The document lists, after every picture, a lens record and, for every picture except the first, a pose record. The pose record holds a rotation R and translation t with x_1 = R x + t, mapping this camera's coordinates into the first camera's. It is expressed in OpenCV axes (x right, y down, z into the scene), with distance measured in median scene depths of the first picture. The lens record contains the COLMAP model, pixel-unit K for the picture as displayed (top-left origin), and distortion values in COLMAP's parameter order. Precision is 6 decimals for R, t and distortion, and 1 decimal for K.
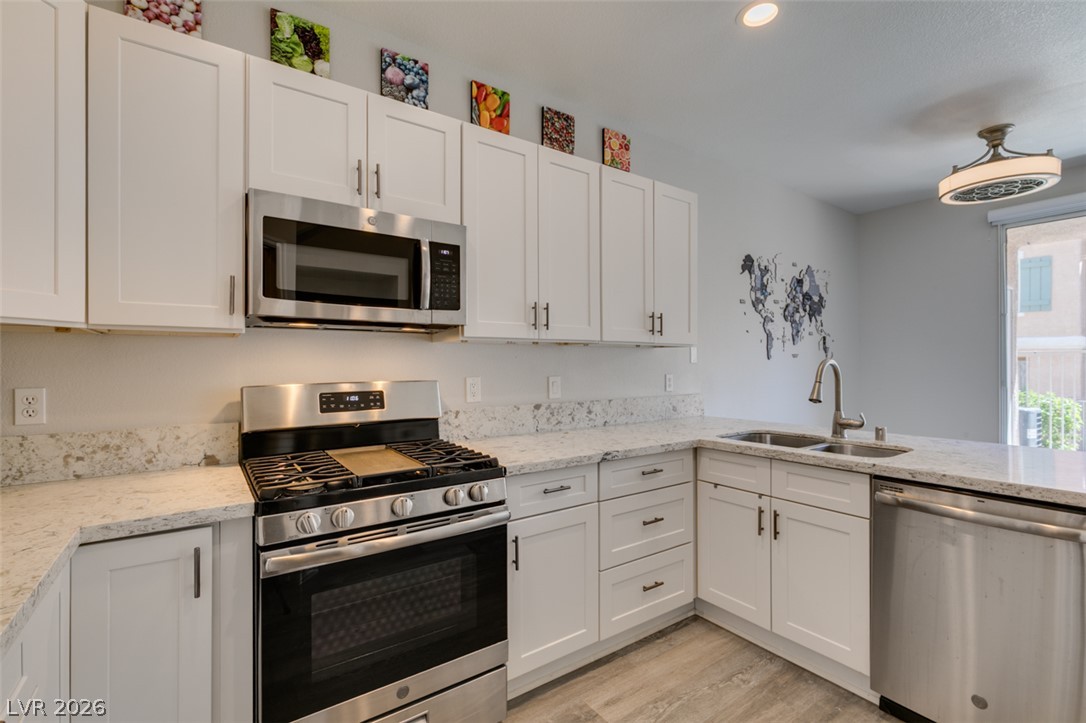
lens RADIAL K [[492.3, 0, 538.6], [0, 492.3, 361.4], [0, 0, 1]] dist [0.000466, -0.001256]
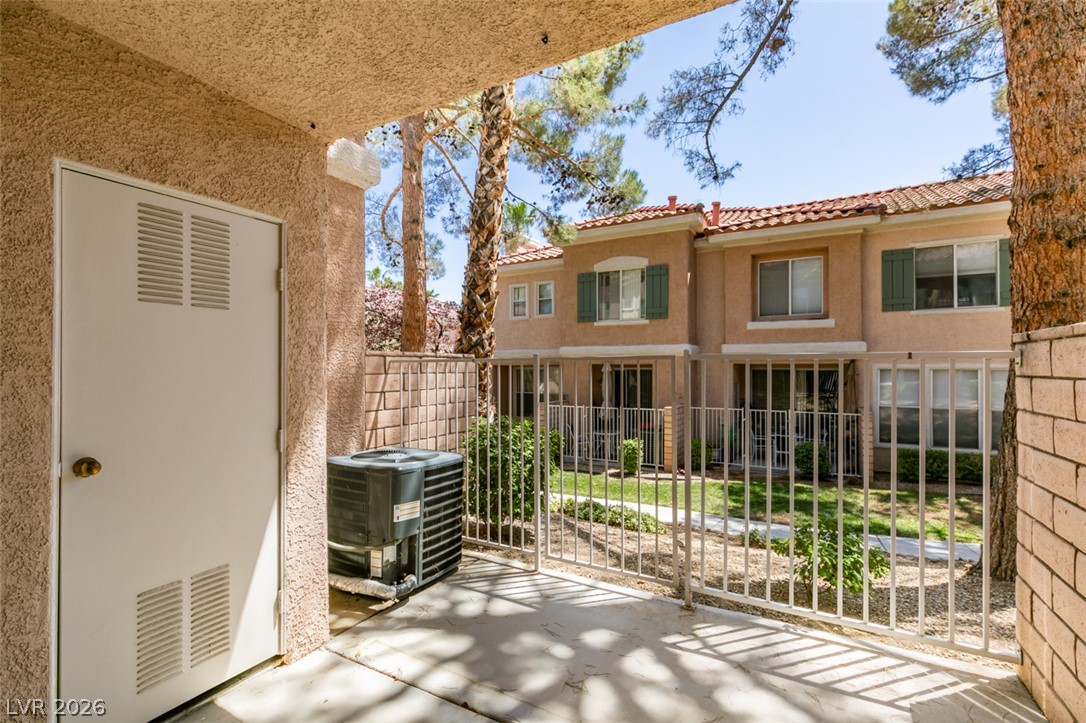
lens RADIAL K [[485.2, 0, 542.4], [0, 485.2, 365.5], [0, 0, 1]] dist [0.000223, -0.001303]
pose [[0.911345, 0.000143, 0.411643, 1.822107], [-0.000065, 1.000000, -0.000205, -0.025803], [-0.411643, 0.000160, 0.911345, 0.897265]]
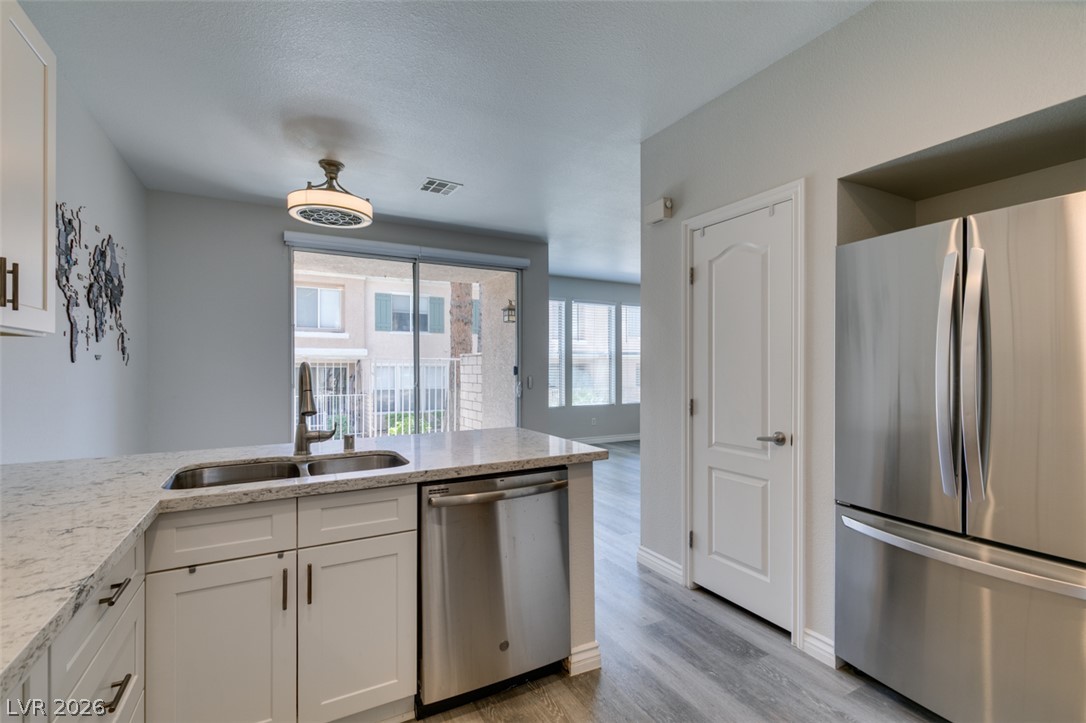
lens RADIAL K [[485.8, 0, 543.3], [0, 485.8, 366.7], [0, 0, 1]] dist [0.002656, -0.000894]
pose [[0.115820, 0.000670, 0.993270, -0.156239], [-0.002997, 0.999995, -0.000326, 0.000964], [-0.993266, -0.002939, 0.115822, 0.417199]]
